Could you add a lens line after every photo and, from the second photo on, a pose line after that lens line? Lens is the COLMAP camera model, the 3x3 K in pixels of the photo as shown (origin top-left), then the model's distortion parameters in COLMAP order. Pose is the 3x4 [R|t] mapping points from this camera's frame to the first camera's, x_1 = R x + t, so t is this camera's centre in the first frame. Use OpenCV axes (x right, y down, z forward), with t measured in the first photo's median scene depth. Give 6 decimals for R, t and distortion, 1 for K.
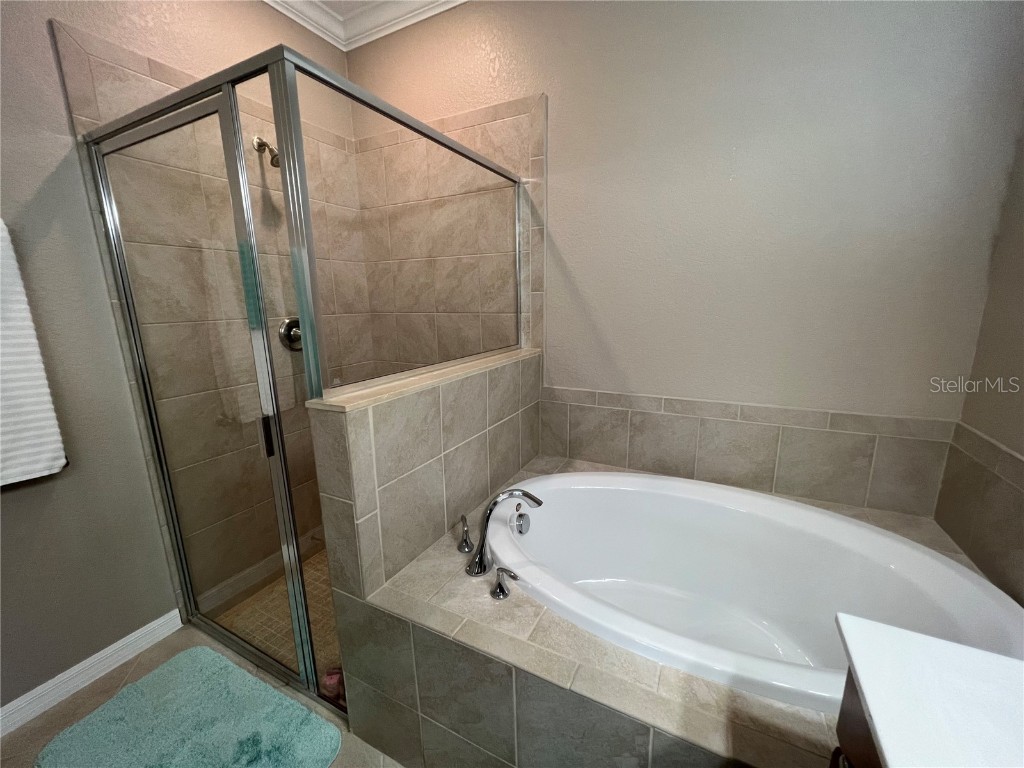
lens RADIAL K [[411.6, 0, 506.2], [0, 411.6, 387.3], [0, 0, 1]] dist [-0.000945, 0.000652]
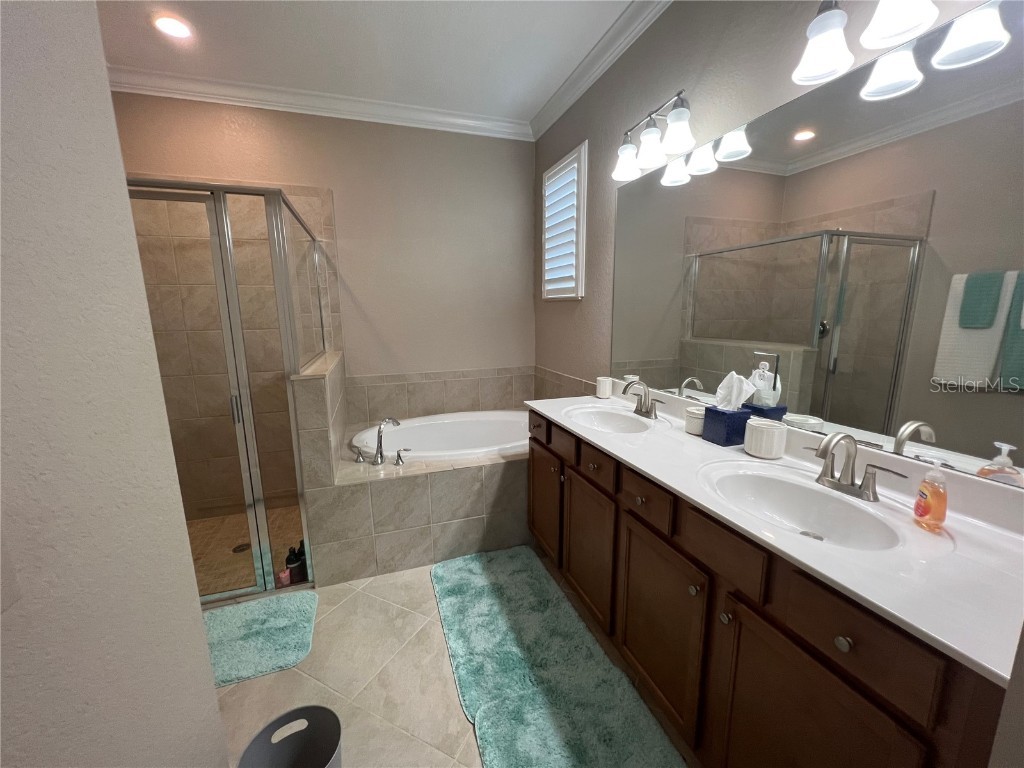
lens RADIAL K [[411.6, 0, 506.1], [0, 411.6, 384.7], [0, 0, 1]] dist [-0.000945, 0.000652]
pose [[0.701872, -0.119698, 0.702174, -0.595865], [0.154141, 0.987945, 0.014338, 0.101485], [-0.695425, 0.098171, 0.711861, -0.485960]]
